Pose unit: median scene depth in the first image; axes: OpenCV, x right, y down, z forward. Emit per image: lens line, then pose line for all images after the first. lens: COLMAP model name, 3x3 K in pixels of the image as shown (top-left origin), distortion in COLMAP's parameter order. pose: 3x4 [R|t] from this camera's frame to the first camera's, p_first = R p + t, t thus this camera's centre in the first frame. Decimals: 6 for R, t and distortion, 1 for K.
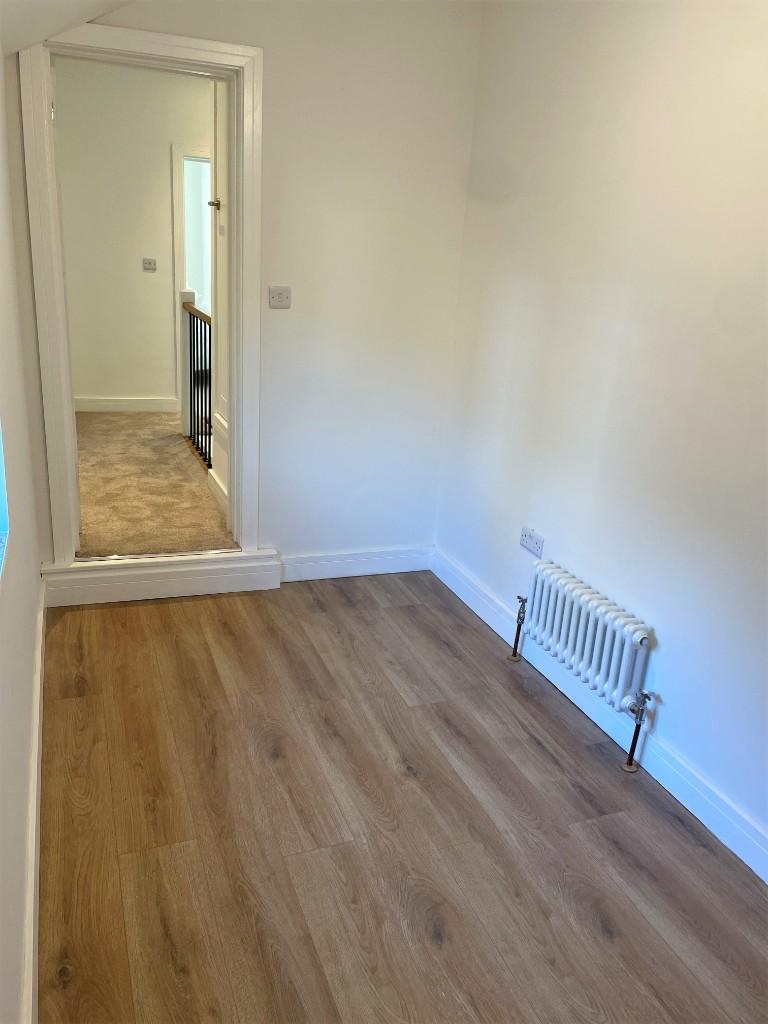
lens RADIAL K [[774.7, 0, 384.9], [0, 774.7, 510.8], [0, 0, 1]] dist [0.081109, -0.096698]
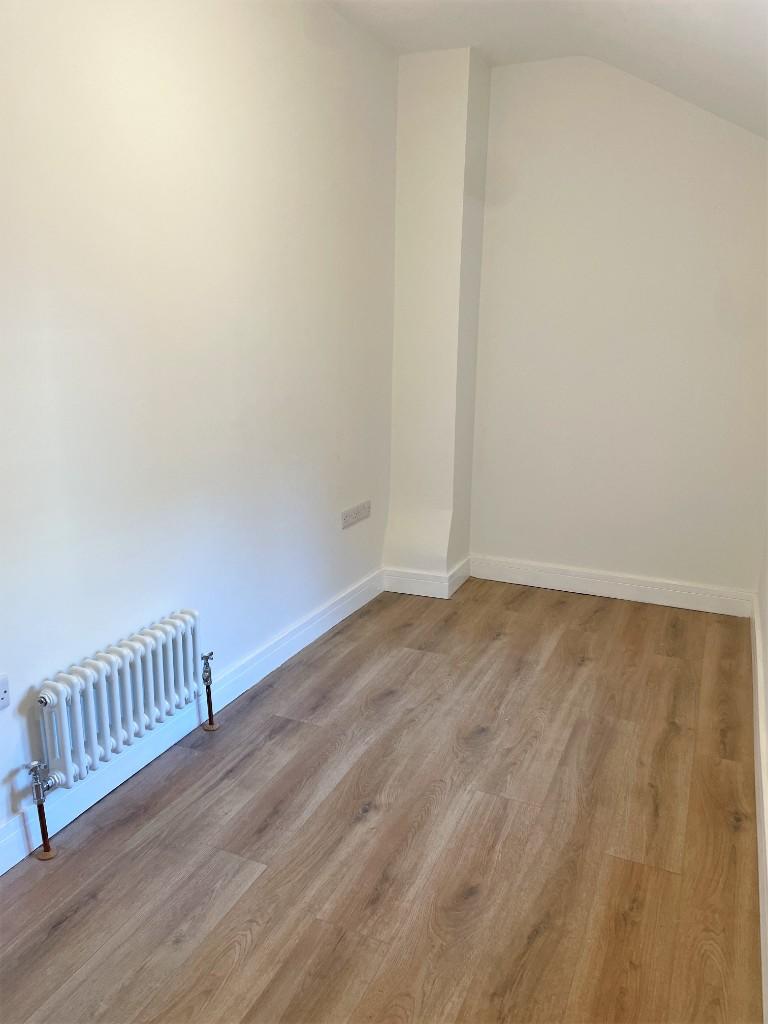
lens RADIAL K [[774.7, 0, 383.4], [0, 774.7, 511.7], [0, 0, 1]] dist [0.081109, -0.096698]
pose [[-0.698059, -0.257131, 0.668279, -0.571764], [0.159739, 0.853856, 0.495392, -0.485680], [-0.697995, 0.452563, -0.554968, 1.472596]]
